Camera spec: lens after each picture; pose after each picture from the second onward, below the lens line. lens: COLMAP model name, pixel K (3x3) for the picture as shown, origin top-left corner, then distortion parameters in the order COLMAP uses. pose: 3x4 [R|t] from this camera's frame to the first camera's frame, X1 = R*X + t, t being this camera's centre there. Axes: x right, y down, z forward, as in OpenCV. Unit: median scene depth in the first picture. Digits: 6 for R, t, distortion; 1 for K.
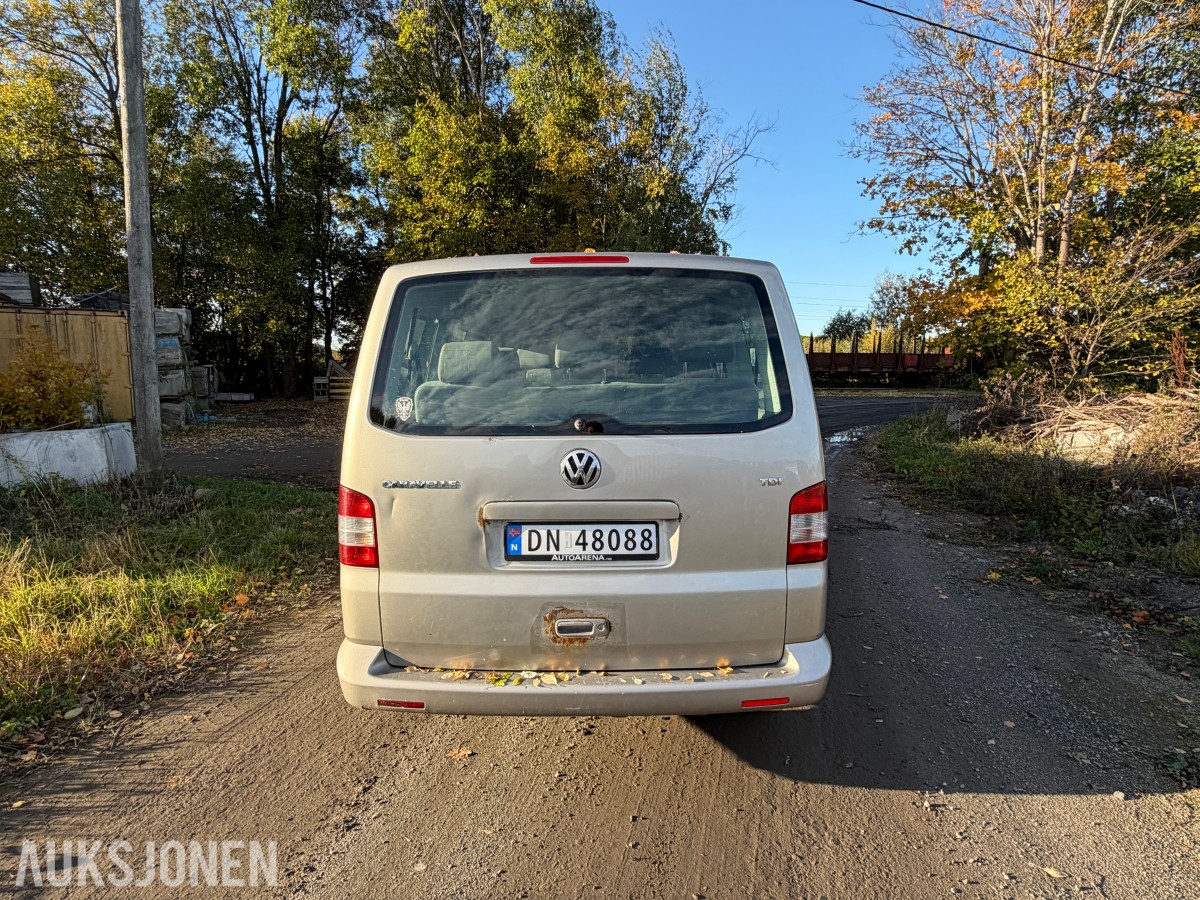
lens RADIAL K [[747.9, 0, 600.0], [0, 747.9, 450.0], [0, 0, 1]] dist [-0.000550, 0.000040]
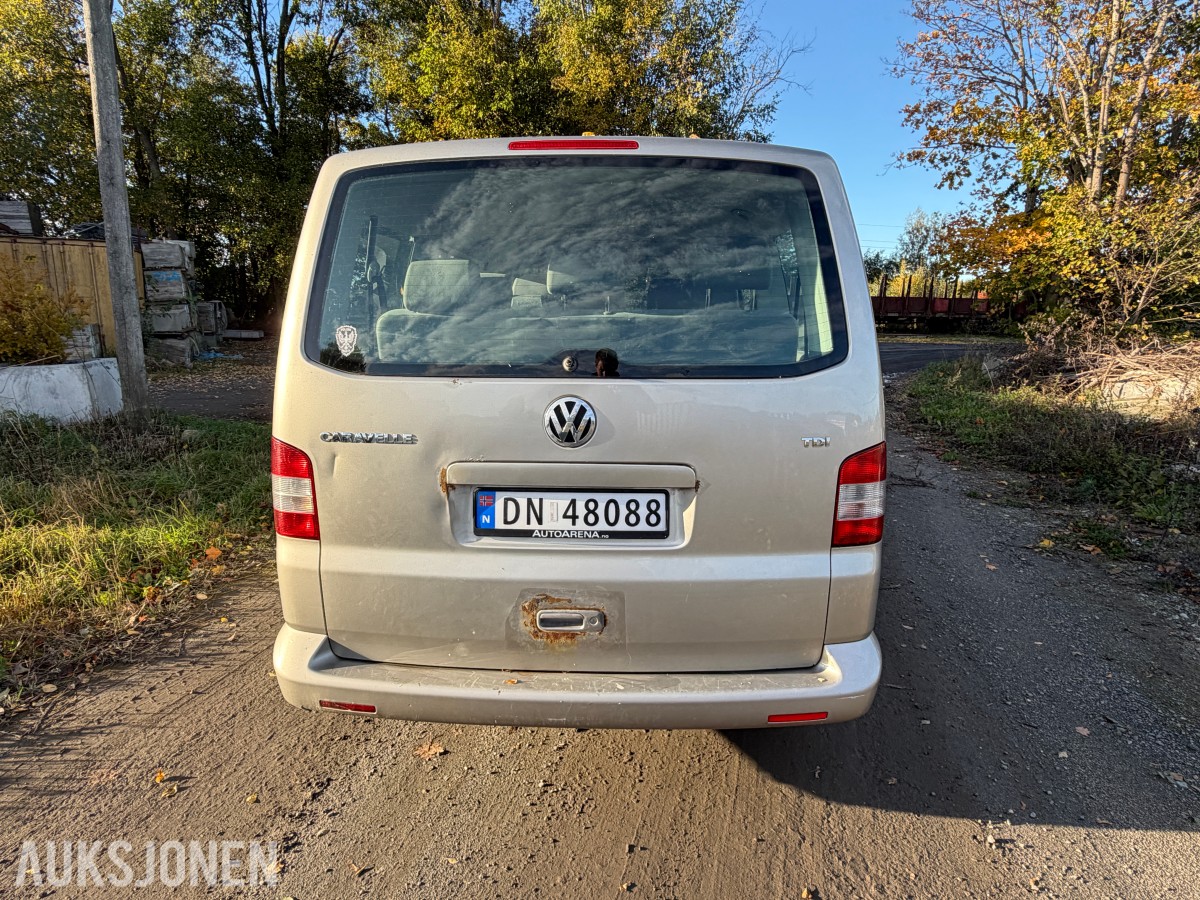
lens RADIAL K [[734.8, 0, 595.2], [0, 734.8, 460.8], [0, 0, 1]] dist [0.001128, -0.000422]
pose [[0.999409, 0.017807, -0.029413, 0.019050], [-0.015044, 0.995682, 0.091605, -0.003771], [0.030917, -0.091108, 0.995361, 0.195685]]
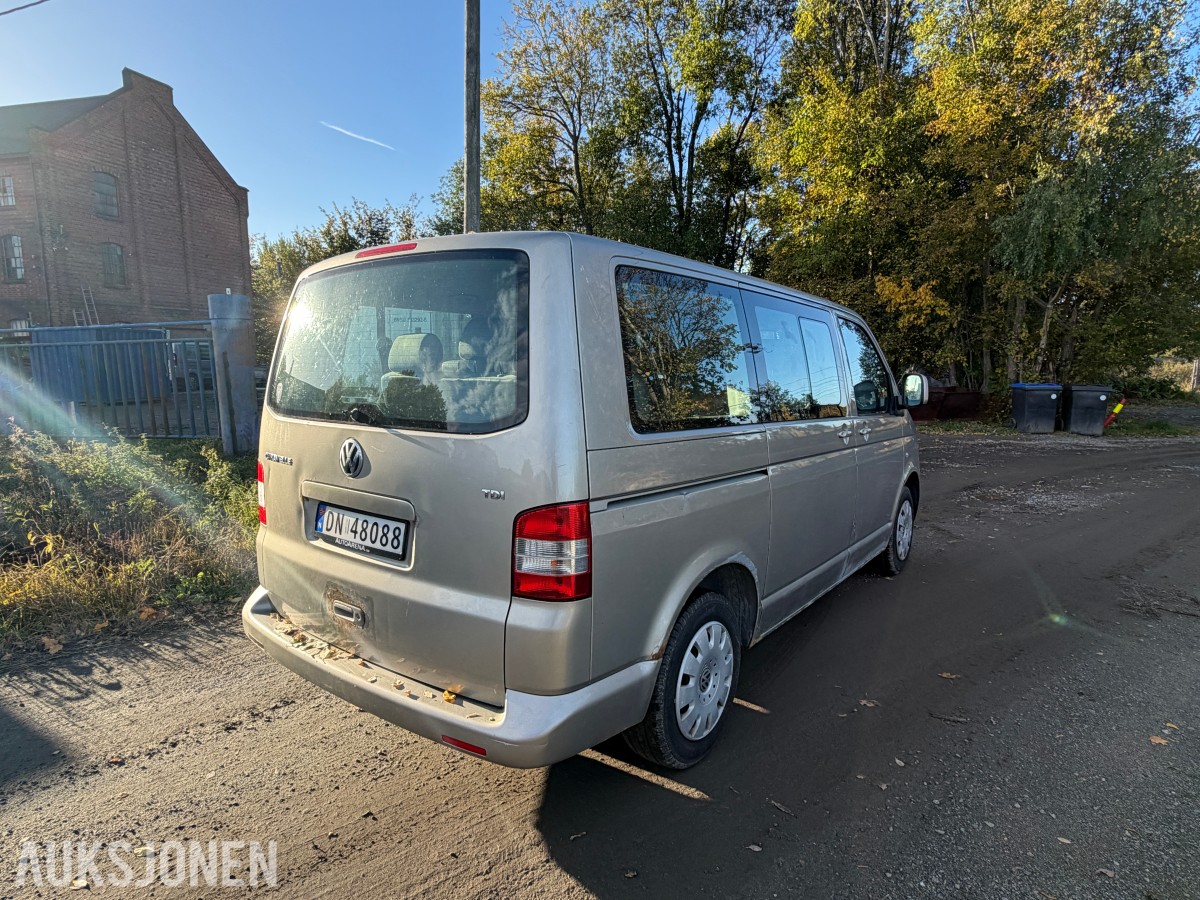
lens RADIAL K [[726.4, 0, 565.0], [0, 726.4, 455.3], [0, 0, 1]] dist [-0.000328, 0.000388]
pose [[0.769224, 0.090901, -0.632480, 0.676758], [-0.080795, 0.995721, 0.044845, -0.038012], [0.633850, 0.016605, 0.773278, 0.344697]]
